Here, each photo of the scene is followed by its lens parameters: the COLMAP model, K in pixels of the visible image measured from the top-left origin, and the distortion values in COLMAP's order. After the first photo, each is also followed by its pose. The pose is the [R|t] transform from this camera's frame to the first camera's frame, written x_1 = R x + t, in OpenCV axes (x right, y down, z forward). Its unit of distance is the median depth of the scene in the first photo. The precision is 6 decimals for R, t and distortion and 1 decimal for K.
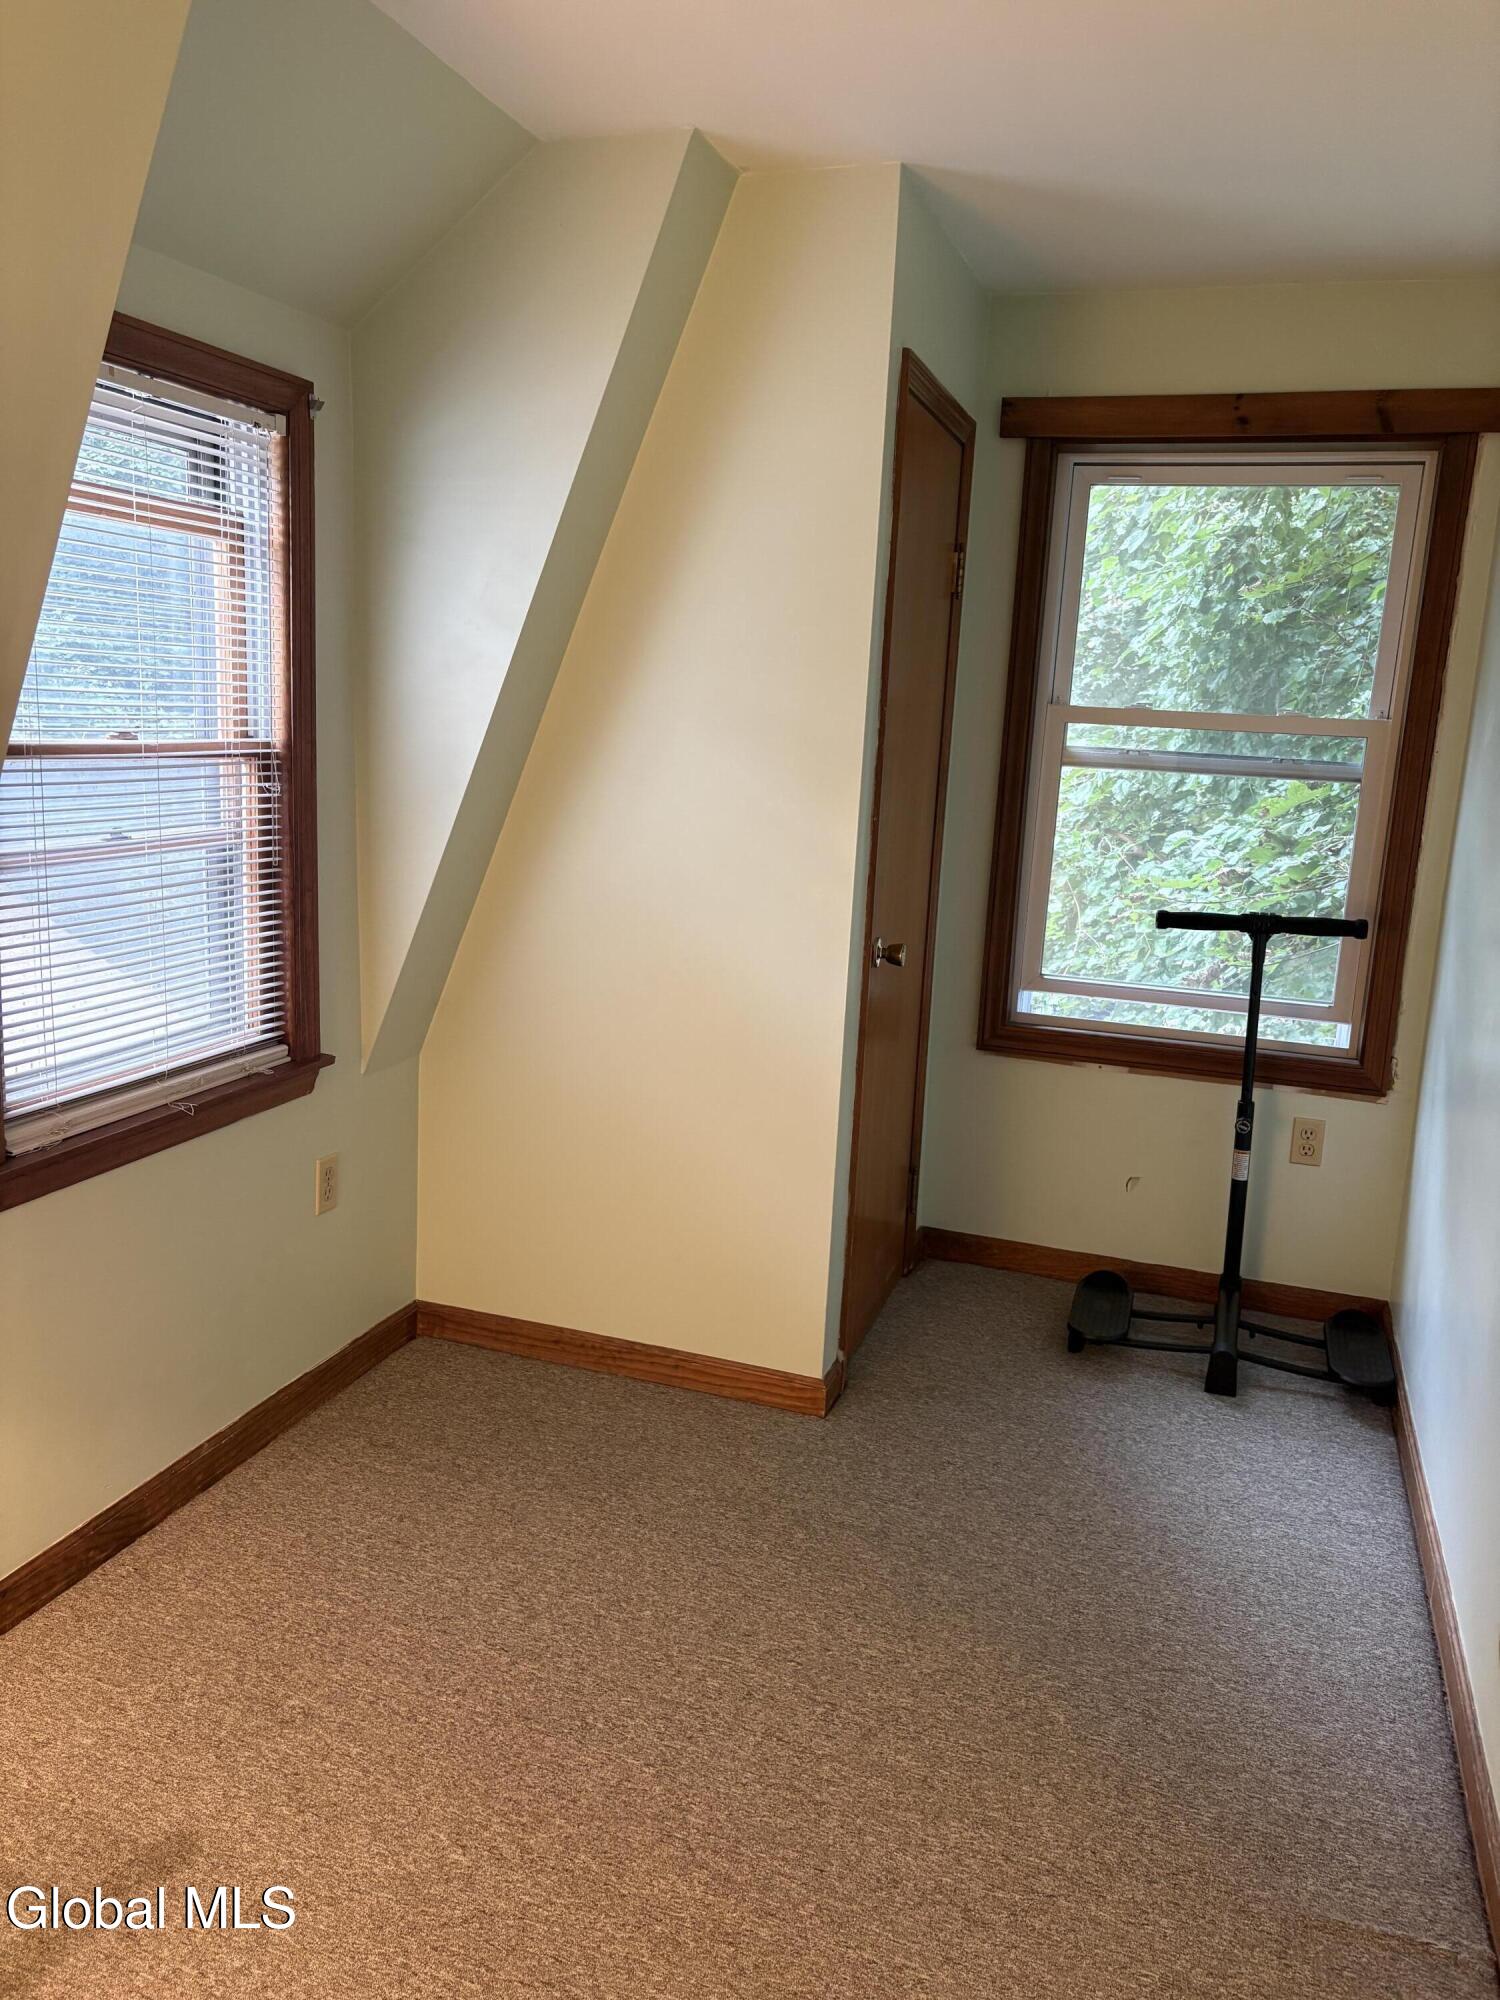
lens RADIAL K [[1500.1, 0, 745.8], [0, 1500.1, 1003.1], [0, 0, 1]] dist [0.039731, 0.000491]
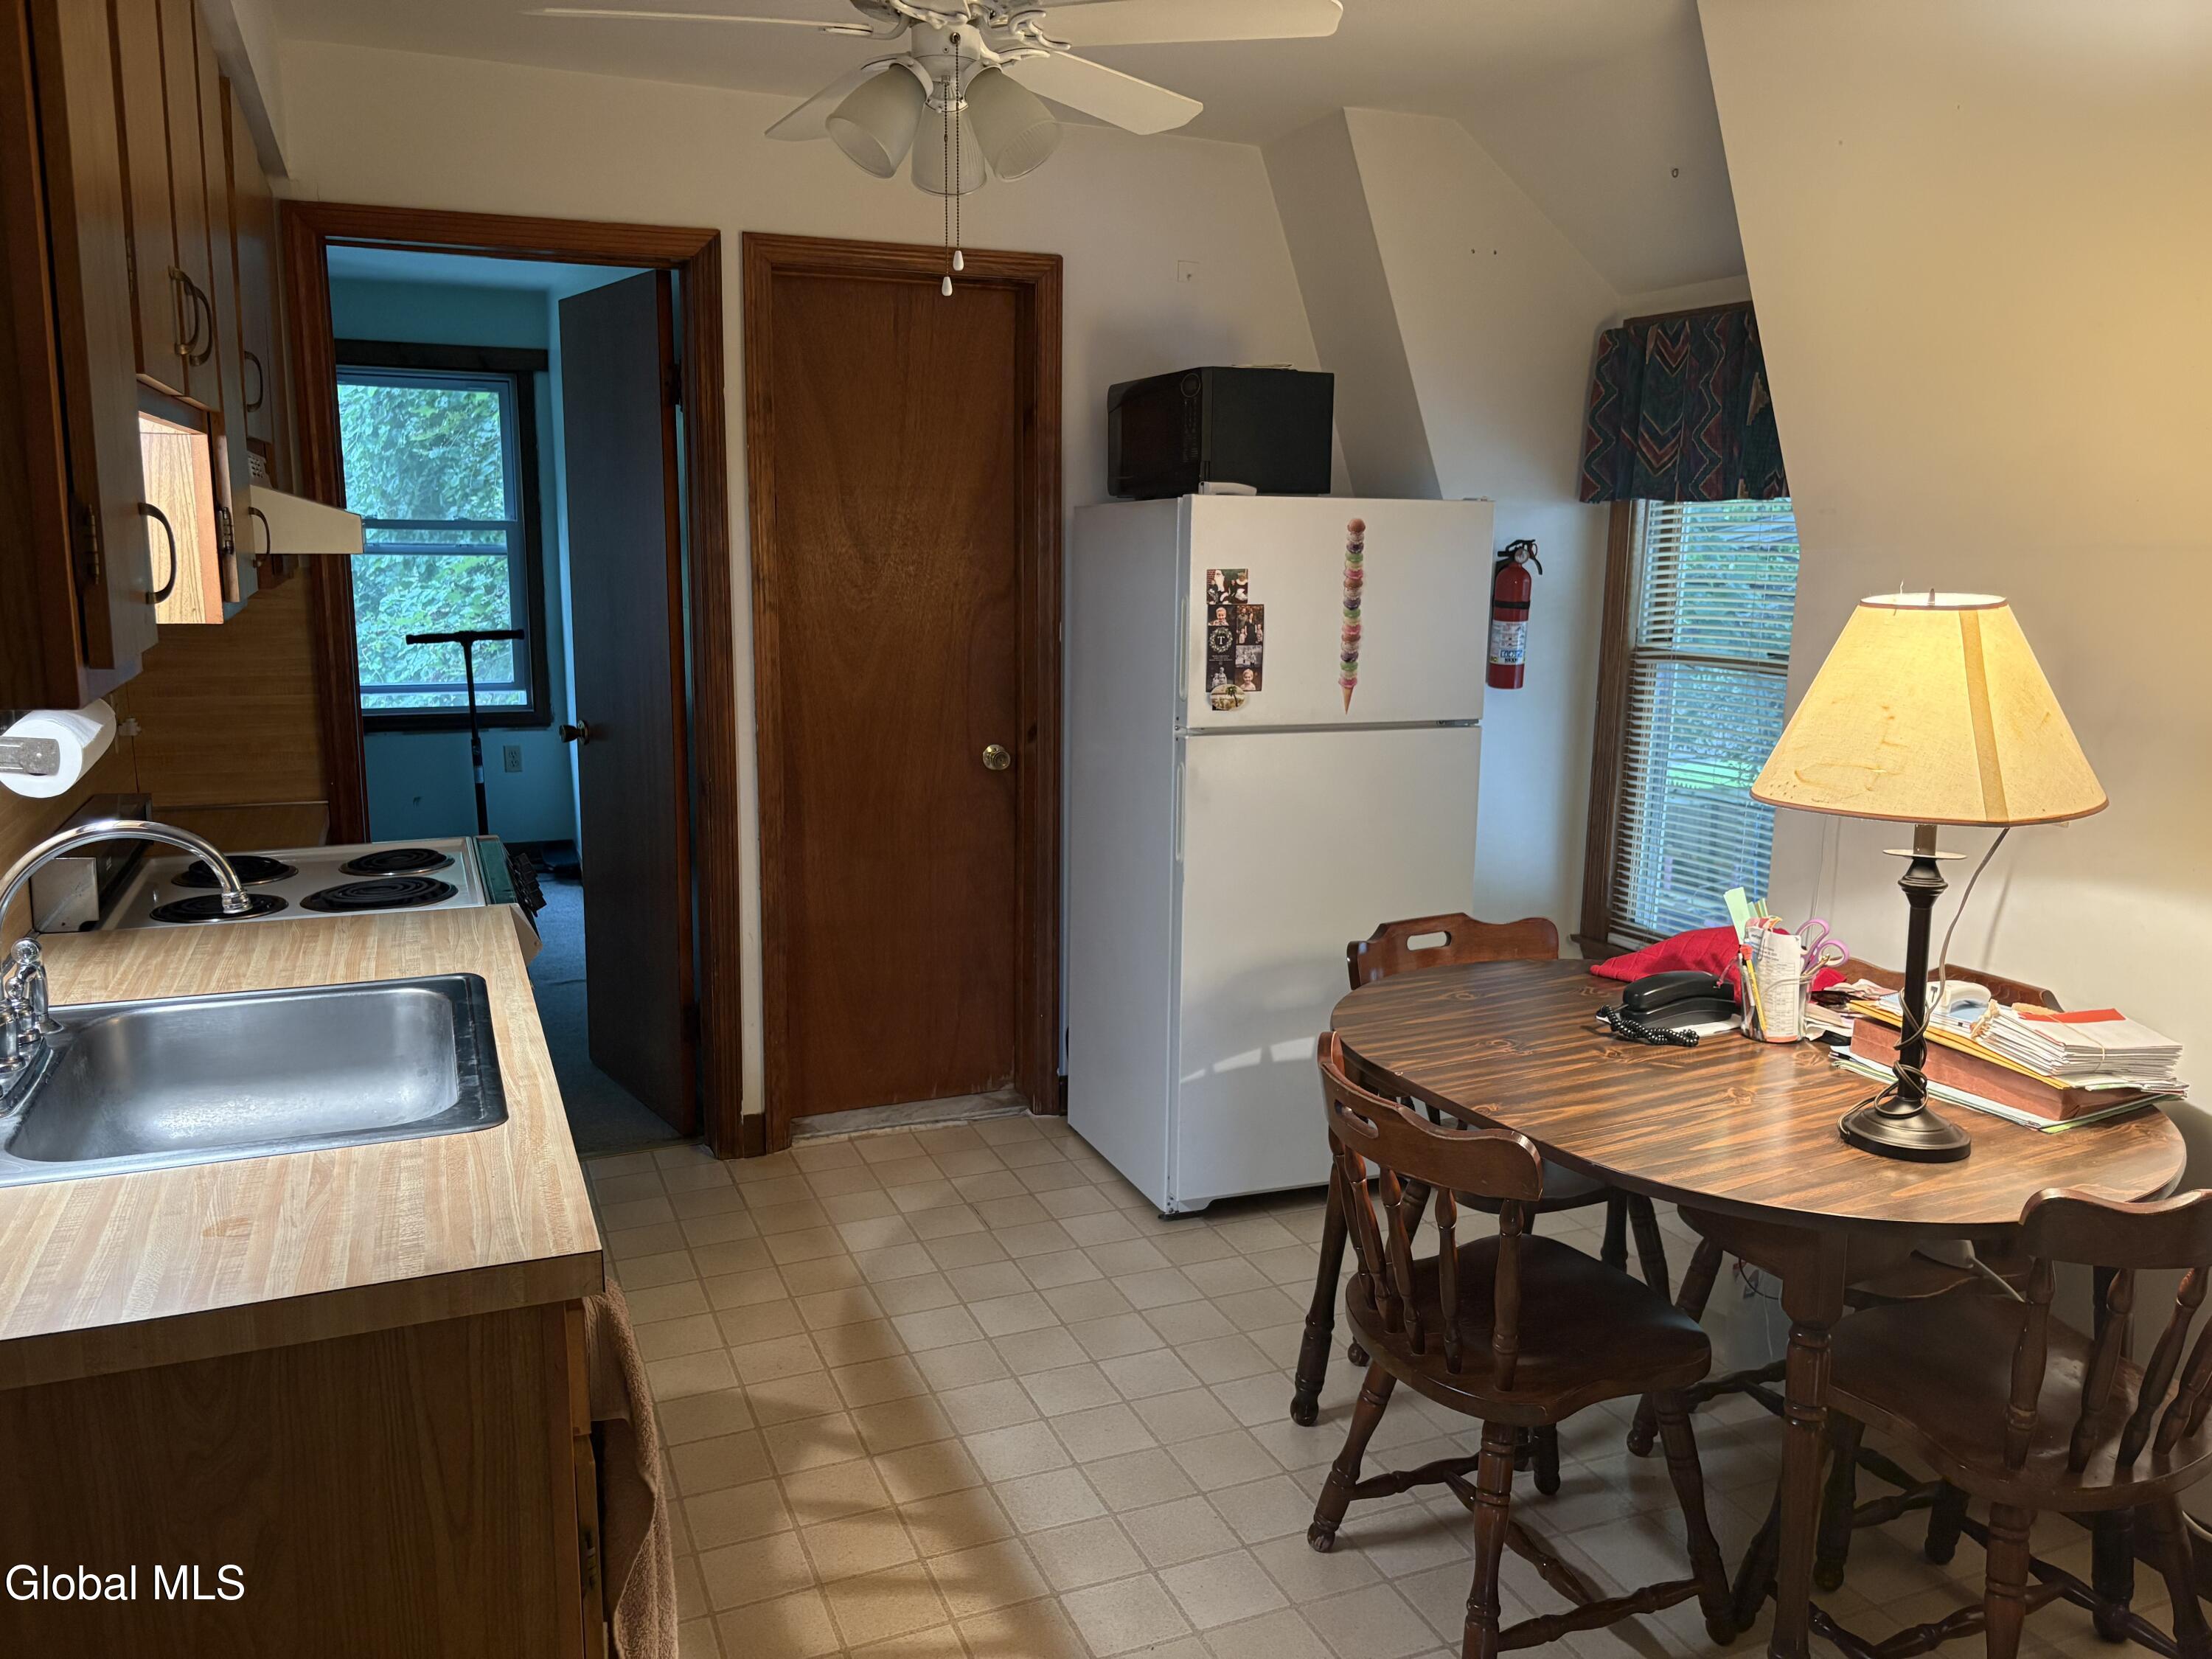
lens RADIAL K [[1659.1, 0, 1107.5], [0, 1659.1, 830.4], [0, 0, 1]] dist [0.039731, 0.000491]
pose [[0.753764, -0.164822, 0.636139, -0.367552], [0.152464, 0.985483, 0.074681, 0.134875], [-0.639214, 0.040697, 0.767951, -0.961888]]
